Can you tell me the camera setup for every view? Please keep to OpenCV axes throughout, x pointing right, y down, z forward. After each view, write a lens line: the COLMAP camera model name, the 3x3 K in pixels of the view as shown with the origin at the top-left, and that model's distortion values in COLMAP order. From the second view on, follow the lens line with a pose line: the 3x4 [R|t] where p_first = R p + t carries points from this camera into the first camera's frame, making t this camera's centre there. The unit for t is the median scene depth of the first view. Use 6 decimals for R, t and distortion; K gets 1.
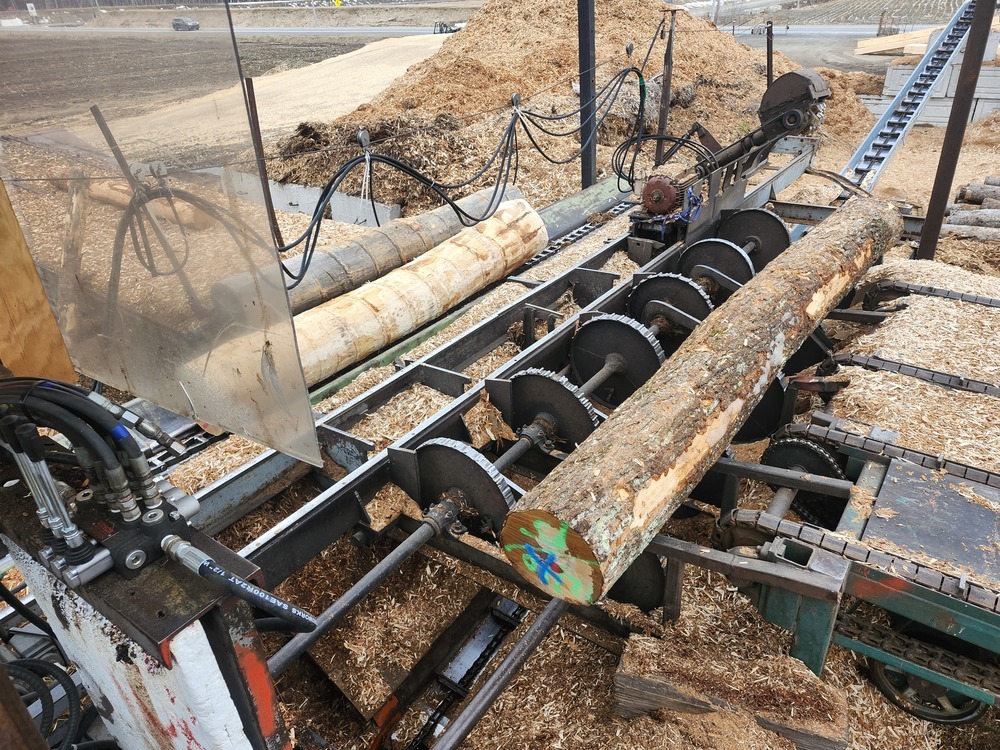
lens RADIAL K [[724.7, 0, 517.6], [0, 724.7, 353.5], [0, 0, 1]] dist [0.054460, -0.054755]
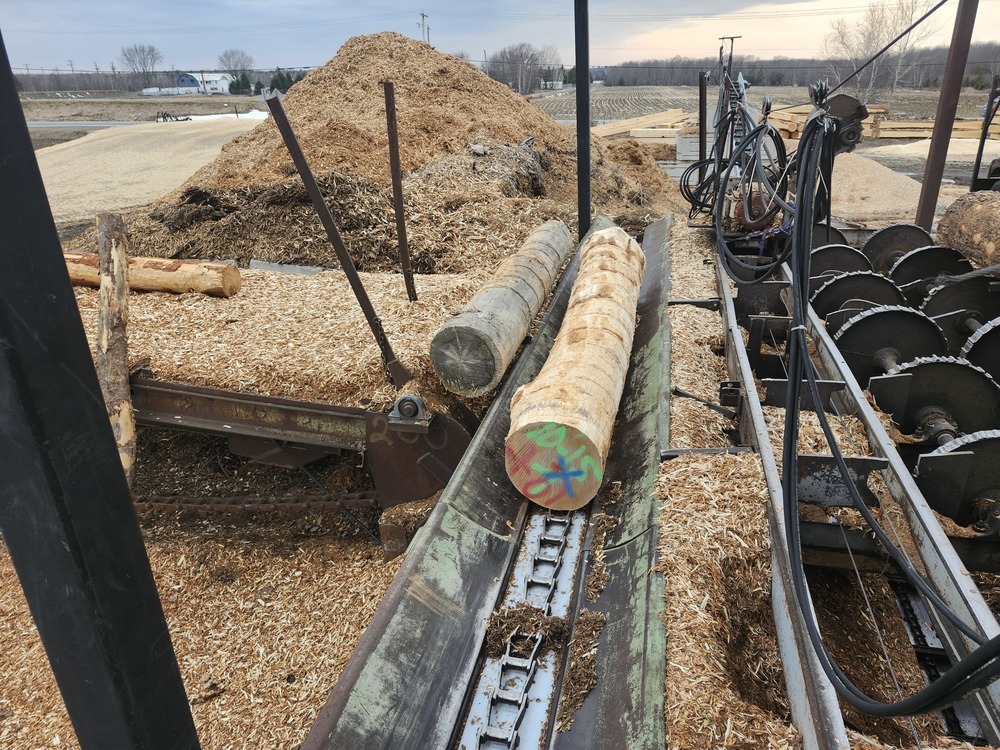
lens RADIAL K [[724.7, 0, 517.6], [0, 724.7, 353.5], [0, 0, 1]] dist [0.054460, -0.054755]
pose [[0.917163, -0.122448, 0.379235, -0.295082], [0.168190, 0.981656, -0.089800, 0.005056], [-0.361283, 0.146144, 0.920933, 0.131785]]
